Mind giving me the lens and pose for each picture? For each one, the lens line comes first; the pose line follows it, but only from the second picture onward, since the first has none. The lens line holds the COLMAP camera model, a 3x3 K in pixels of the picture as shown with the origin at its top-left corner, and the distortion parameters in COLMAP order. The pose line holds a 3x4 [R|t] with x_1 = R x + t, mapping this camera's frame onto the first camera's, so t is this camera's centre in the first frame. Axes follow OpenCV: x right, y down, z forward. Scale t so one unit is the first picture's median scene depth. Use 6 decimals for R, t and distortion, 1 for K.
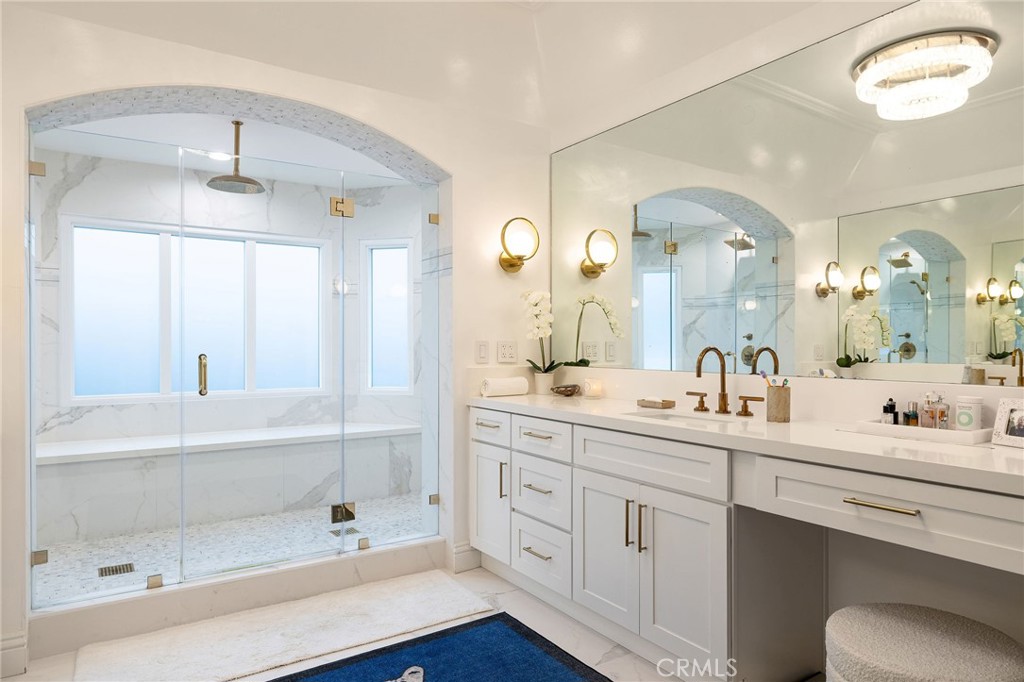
lens RADIAL K [[625.4, 0, 516.3], [0, 625.4, 348.1], [0, 0, 1]] dist [0.003116, 0.002346]
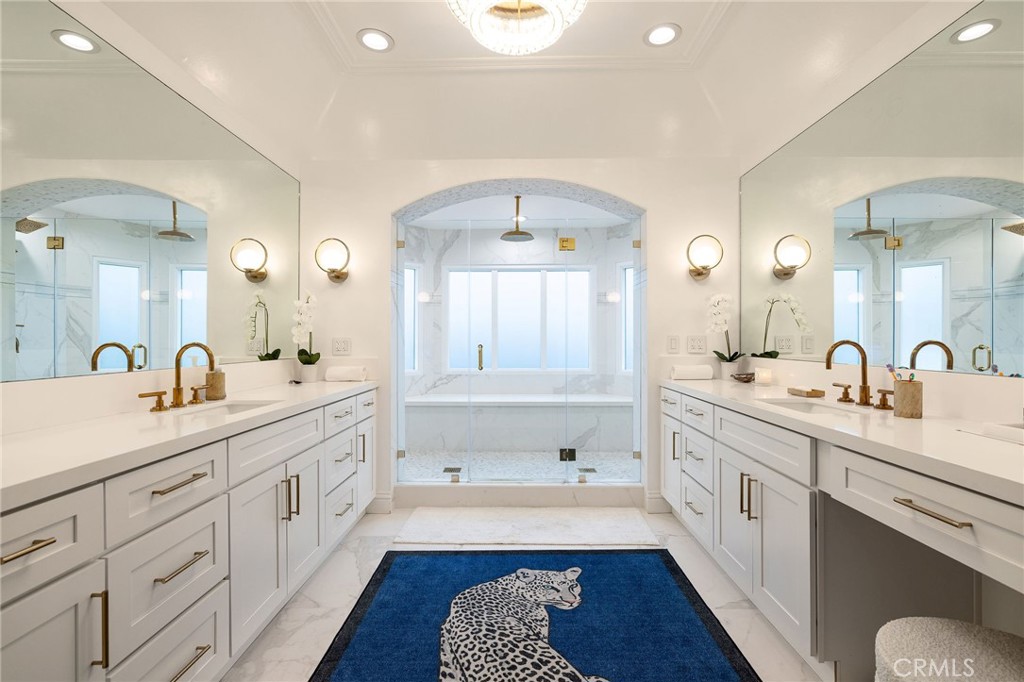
lens RADIAL K [[463.5, 0, 514.5], [0, 463.5, 338.8], [0, 0, 1]] dist [-0.000823, 0.000749]
pose [[0.830684, -0.001381, -0.556743, 0.207984], [-0.001195, 0.999990, -0.004263, -0.000525], [0.556743, 0.004207, 0.830674, 0.037581]]
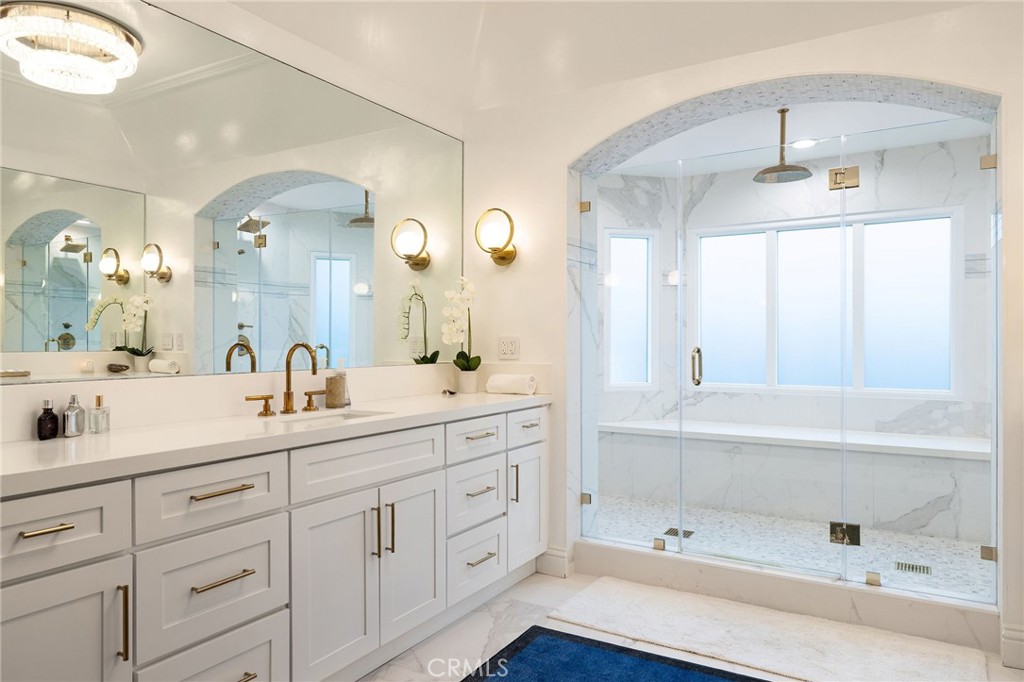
lens RADIAL K [[667.3, 0, 510.4], [0, 667.3, 338.9], [0, 0, 1]] dist [0.004069, -0.000526]
pose [[0.436672, -0.001453, -0.899620, 0.330523], [-0.002210, 0.999994, -0.002688, -0.000579], [0.899618, 0.003162, 0.436666, 0.177545]]
